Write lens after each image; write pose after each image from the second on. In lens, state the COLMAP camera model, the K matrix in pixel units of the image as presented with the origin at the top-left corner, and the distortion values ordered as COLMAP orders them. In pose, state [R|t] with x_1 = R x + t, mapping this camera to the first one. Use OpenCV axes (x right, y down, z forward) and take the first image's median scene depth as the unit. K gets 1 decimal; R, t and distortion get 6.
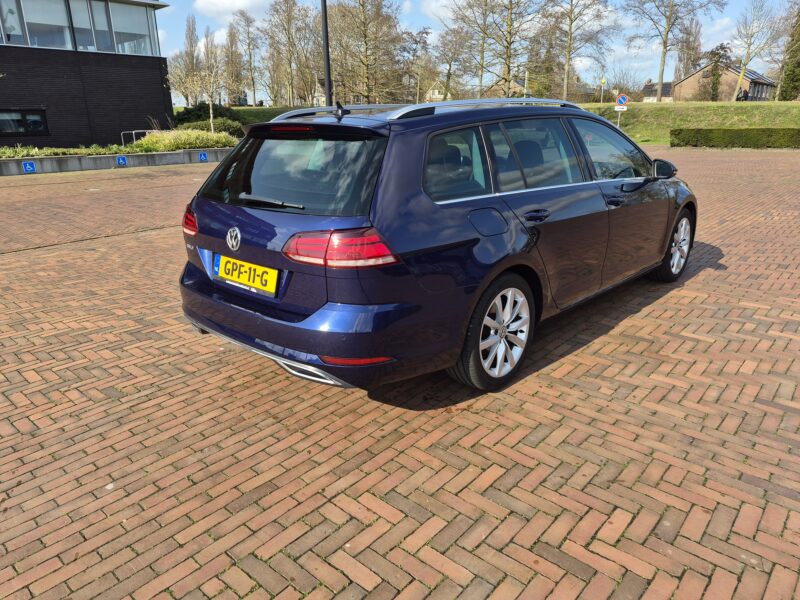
lens RADIAL K [[553.7, 0, 398.8], [0, 553.7, 287.6], [0, 0, 1]] dist [0.044426, -0.037647]
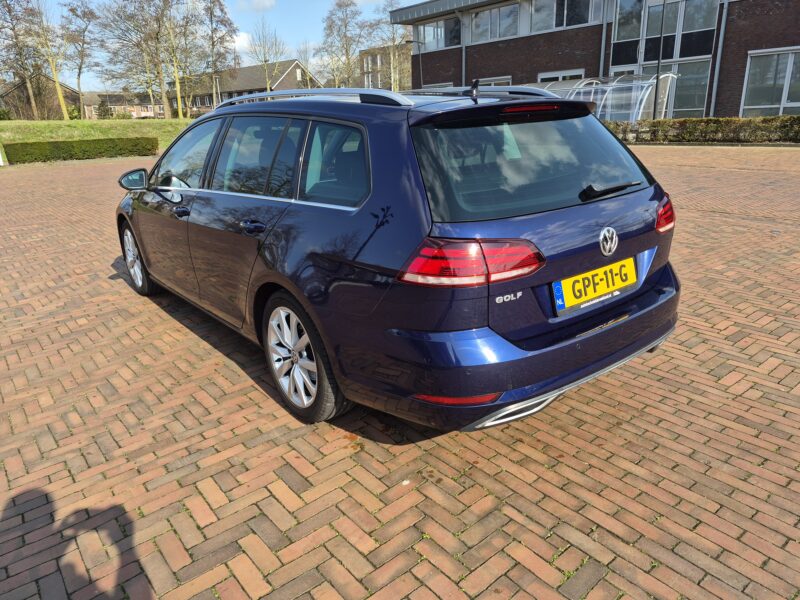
lens RADIAL K [[553.7, 0, 392.3], [0, 553.7, 295.6], [0, 0, 1]] dist [0.044426, -0.037647]
pose [[0.168397, -0.291592, 0.941603, -1.106212], [0.316322, 0.920709, 0.228551, -0.291639], [-0.933586, 0.259362, 0.247282, 1.085702]]
